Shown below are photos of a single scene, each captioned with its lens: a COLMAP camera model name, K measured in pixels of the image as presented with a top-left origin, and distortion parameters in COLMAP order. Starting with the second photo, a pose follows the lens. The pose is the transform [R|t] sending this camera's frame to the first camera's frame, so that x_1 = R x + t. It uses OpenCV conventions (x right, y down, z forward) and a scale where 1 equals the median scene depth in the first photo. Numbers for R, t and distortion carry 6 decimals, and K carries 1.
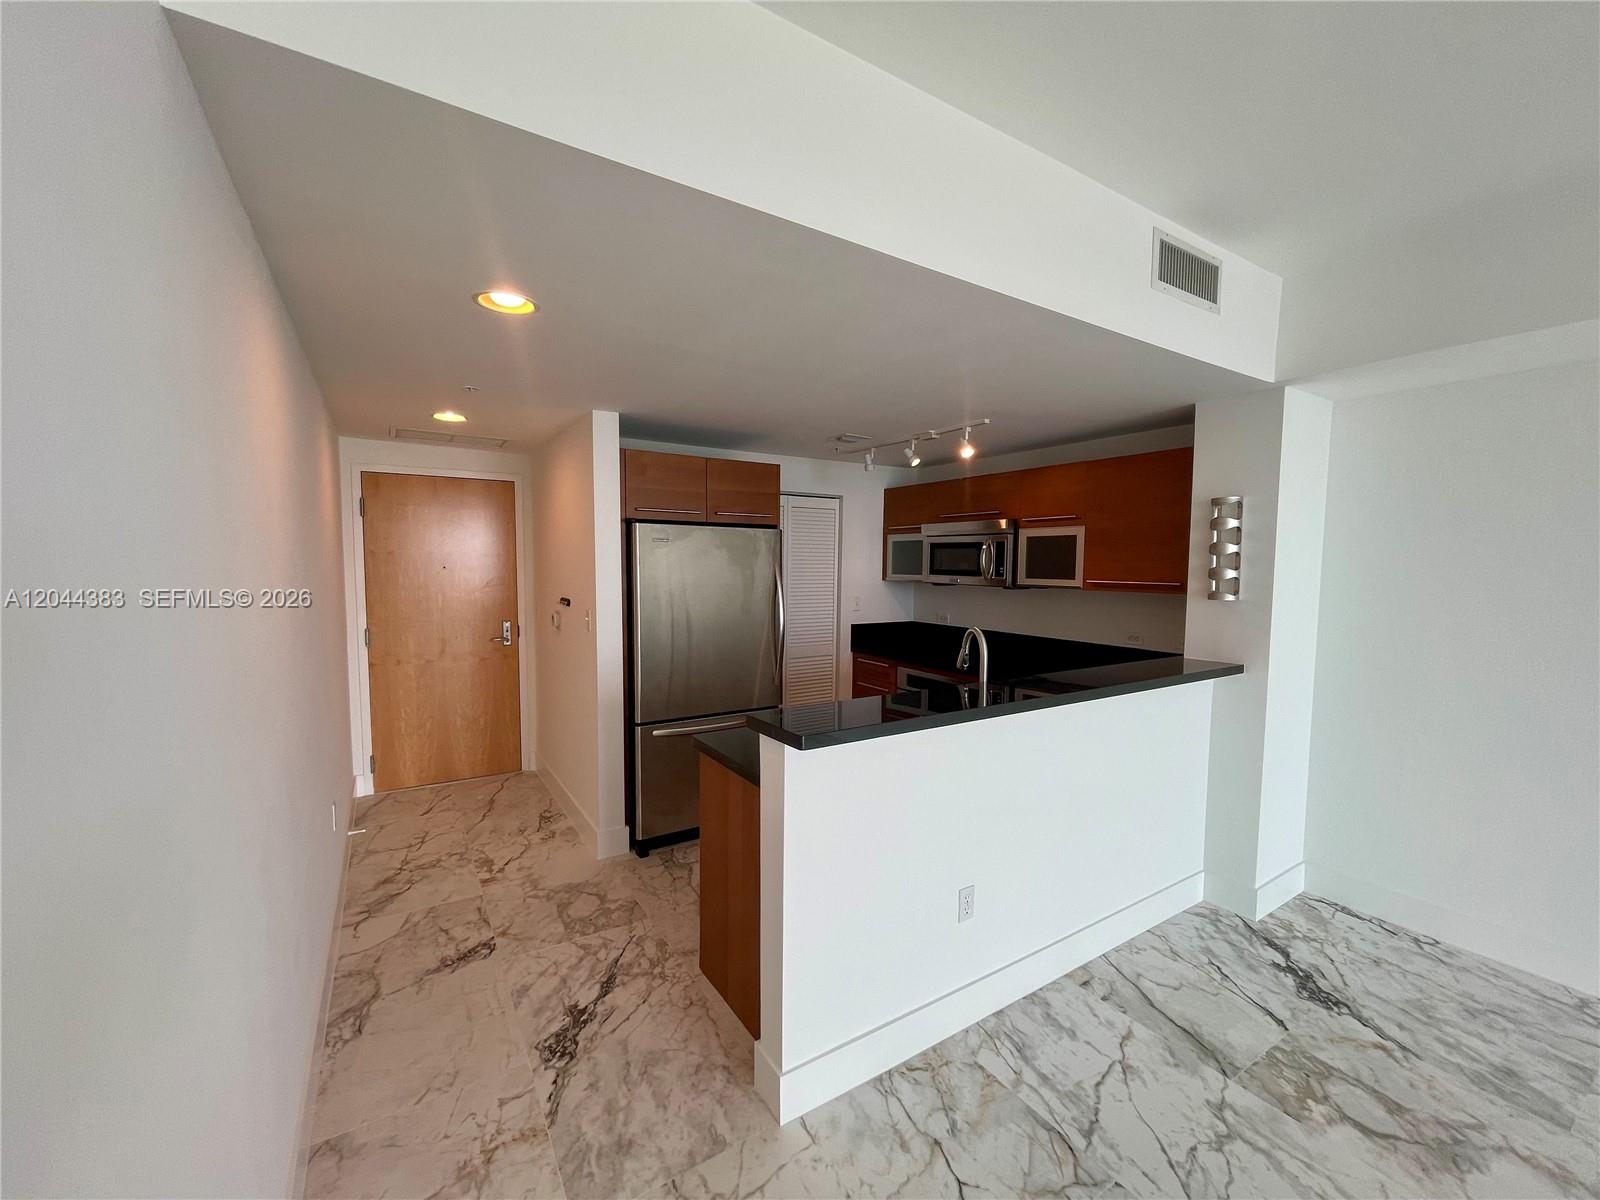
lens RADIAL K [[646.9, 0, 800.2], [0, 646.9, 611.4], [0, 0, 1]] dist [-0.002826, -0.000582]
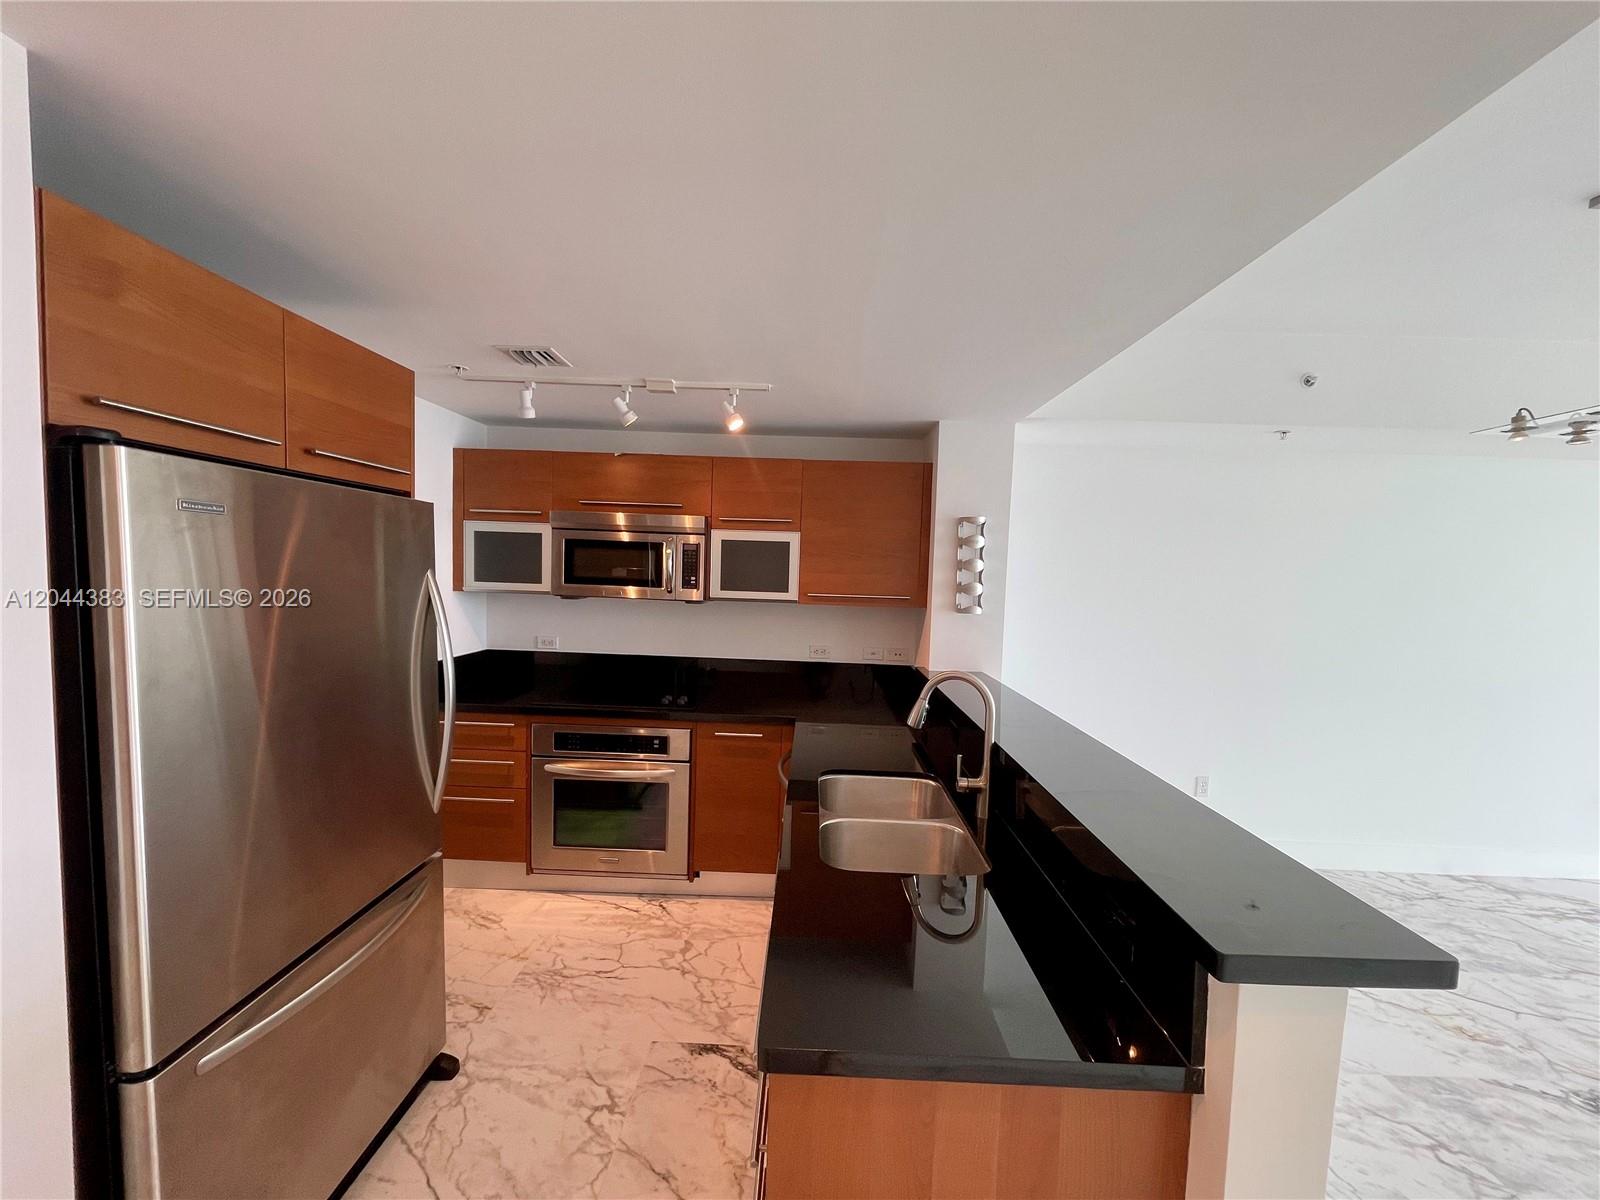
lens RADIAL K [[646.9, 0, 800.2], [0, 646.9, 611.4], [0, 0, 1]] dist [-0.002826, -0.000582]
pose [[0.556934, -0.045733, 0.829297, -0.322185], [0.035795, 0.998877, 0.031046, -0.053767], [-0.829785, 0.012394, 0.557946, 0.536515]]
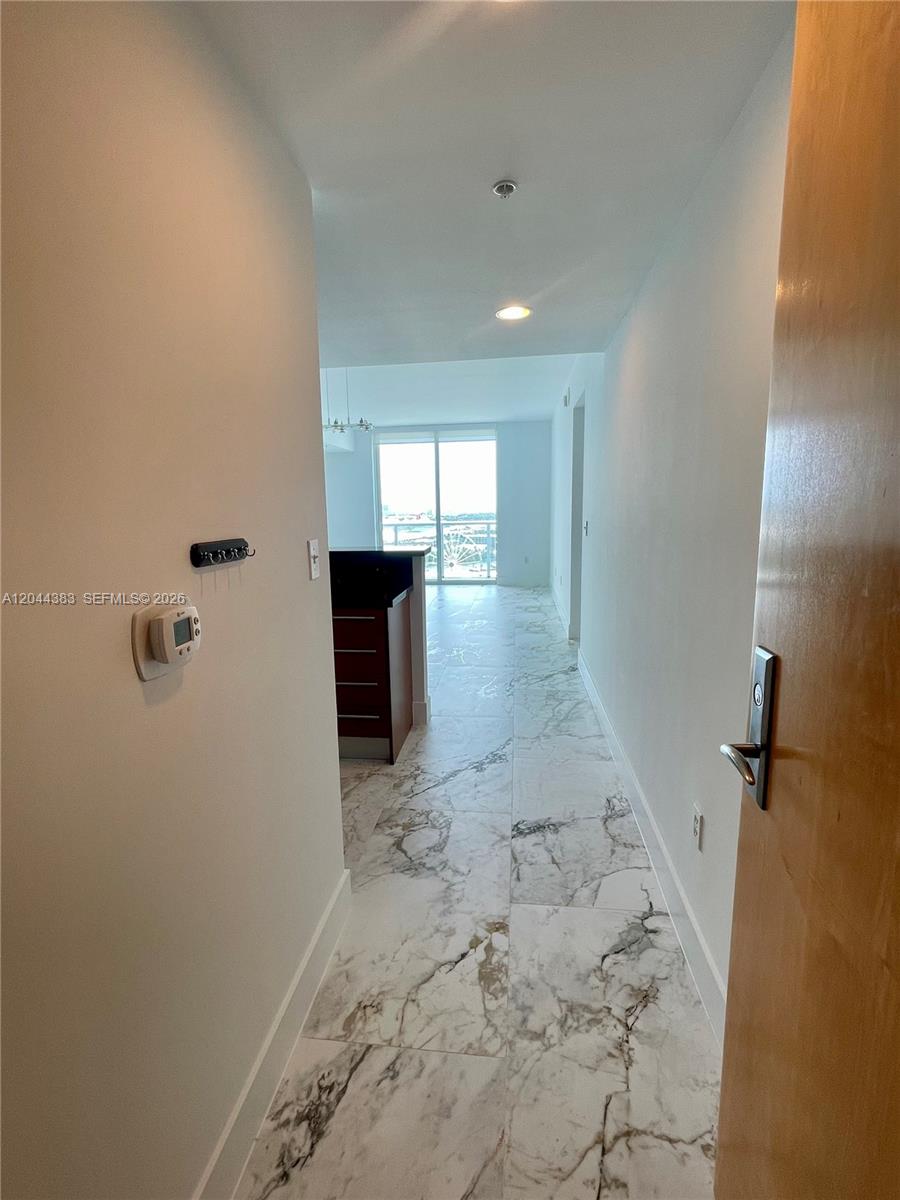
lens RADIAL K [[571.8, 0, 452.1], [0, 571.8, 599.9], [0, 0, 1]] dist [0.024970, 0.000975]
pose [[-0.777158, -0.101365, 0.621088, -0.707238], [0.054173, 0.972503, 0.226504, -0.052494], [-0.626969, 0.209675, -0.750297, 1.268532]]
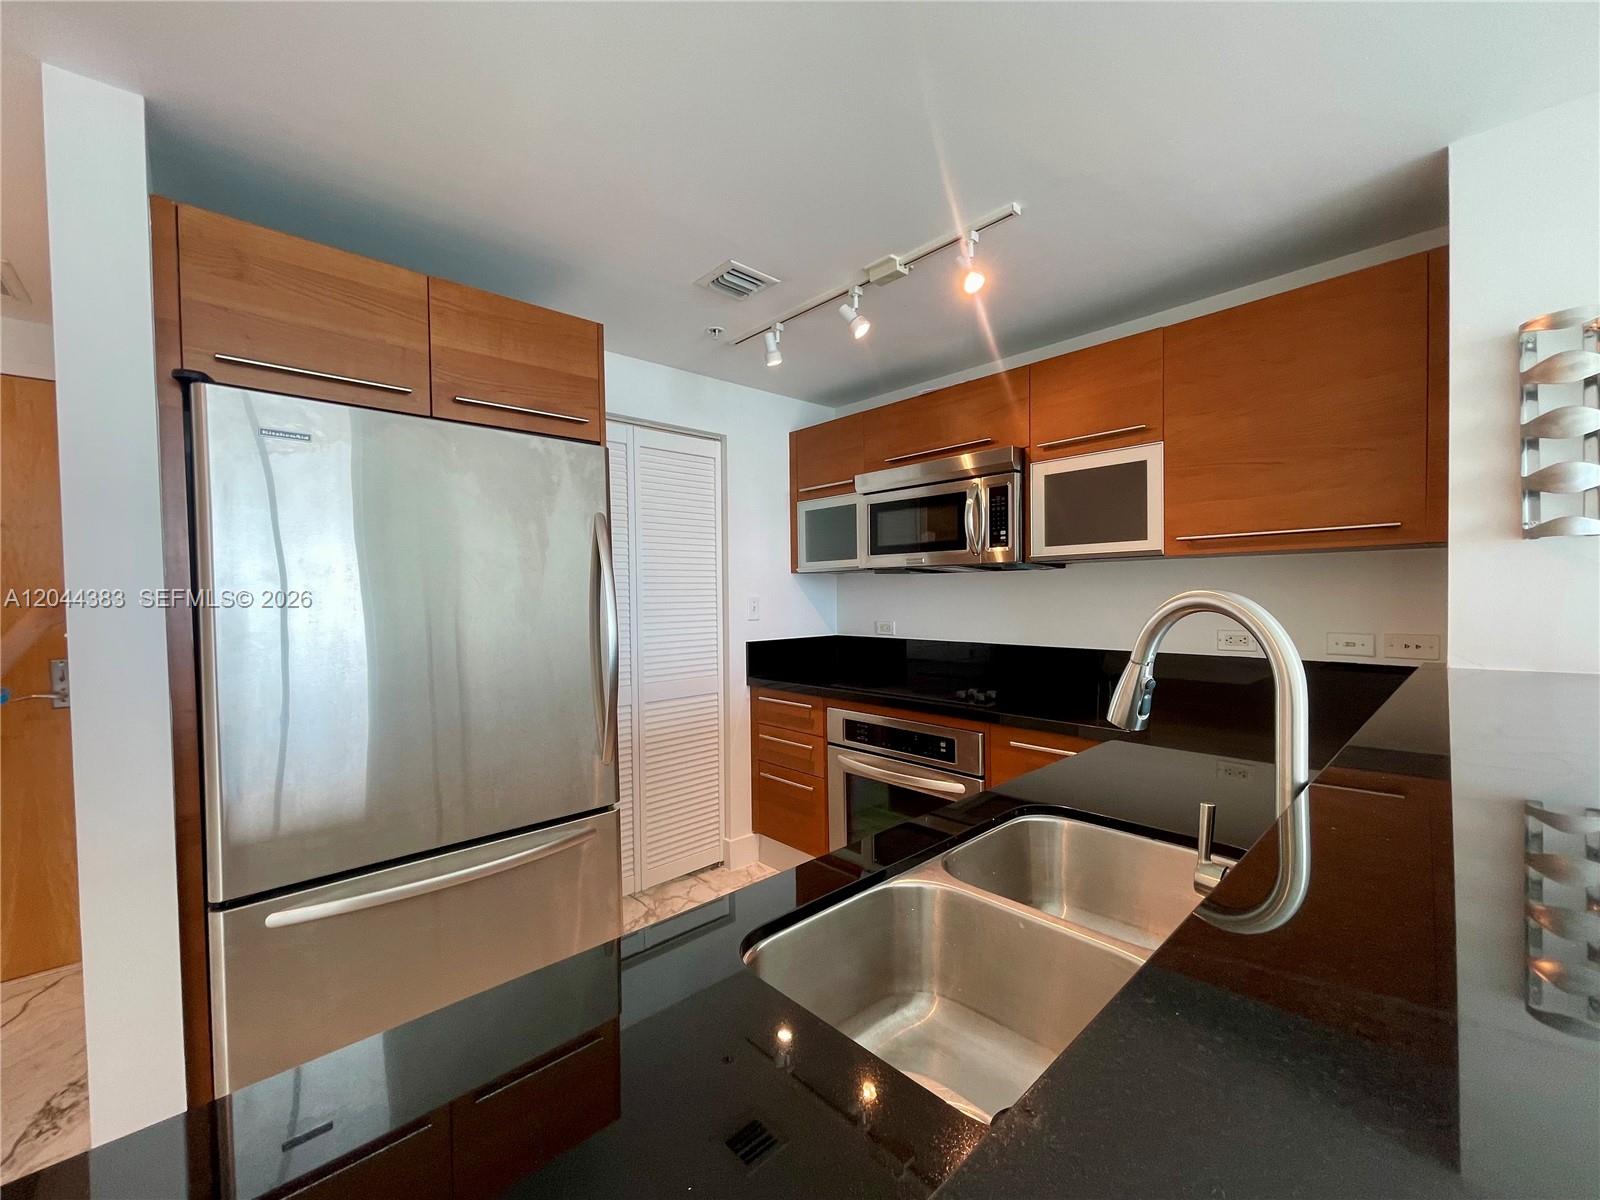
lens RADIAL K [[642.1, 0, 793.6], [0, 642.1, 609.7], [0, 0, 1]] dist [-0.012604, -0.000075]
pose [[0.984700, -0.028190, 0.171964, 0.026457], [0.036885, 0.998186, -0.047577, 0.029288], [-0.170311, 0.053192, 0.983954, 0.551031]]
